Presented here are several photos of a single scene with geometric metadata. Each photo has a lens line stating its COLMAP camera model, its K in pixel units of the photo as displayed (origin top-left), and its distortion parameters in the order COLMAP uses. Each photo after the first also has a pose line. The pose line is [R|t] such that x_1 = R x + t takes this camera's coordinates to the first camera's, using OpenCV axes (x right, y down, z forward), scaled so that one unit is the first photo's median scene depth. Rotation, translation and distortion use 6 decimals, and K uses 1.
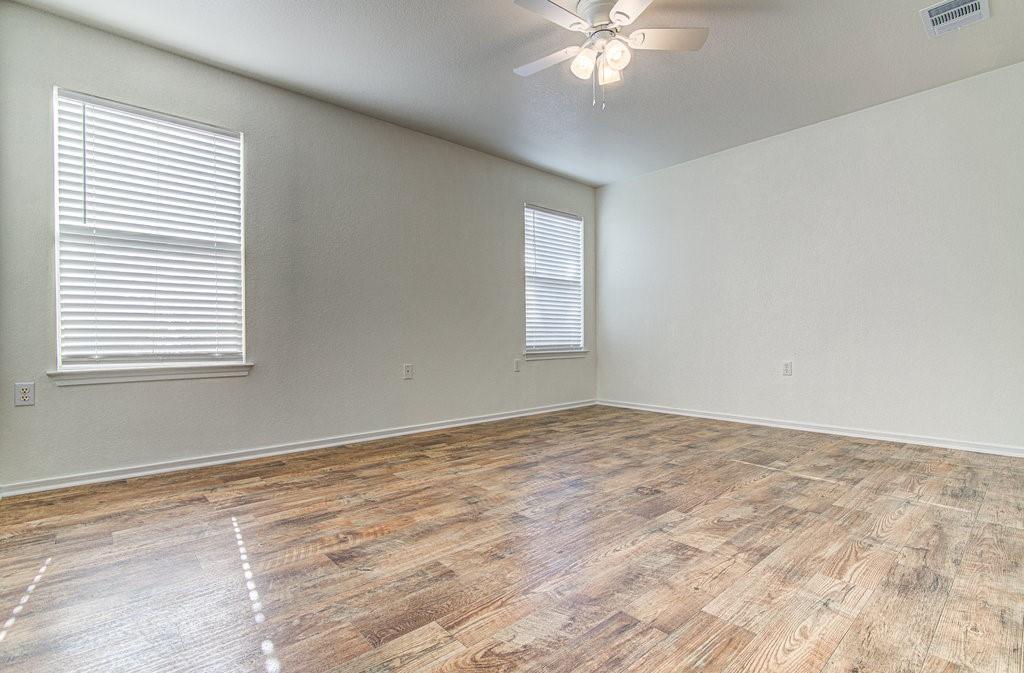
lens RADIAL K [[468.9, 0, 526.8], [0, 468.9, 293.1], [0, 0, 1]] dist [-0.007767, -0.000252]
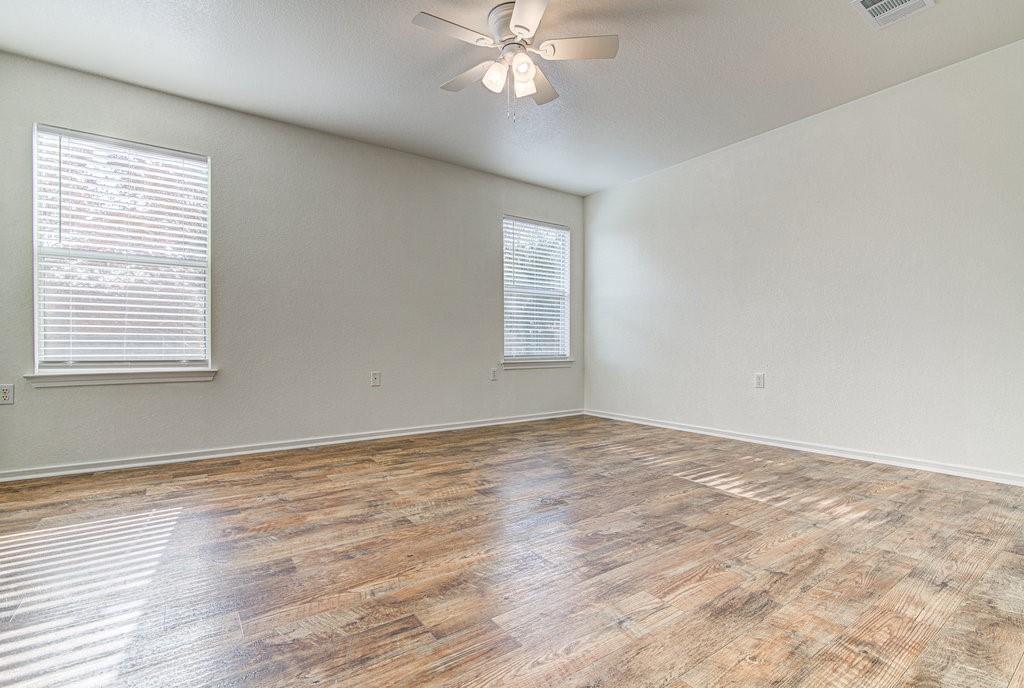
lens RADIAL K [[466.3, 0, 529.9], [0, 466.3, 301.3], [0, 0, 1]] dist [-0.009105, 0.000334]
pose [[0.994907, -0.003831, -0.100724, 0.297123], [0.003613, 0.999991, -0.002341, -0.002545], [0.100732, 0.001965, 0.994912, 0.004430]]
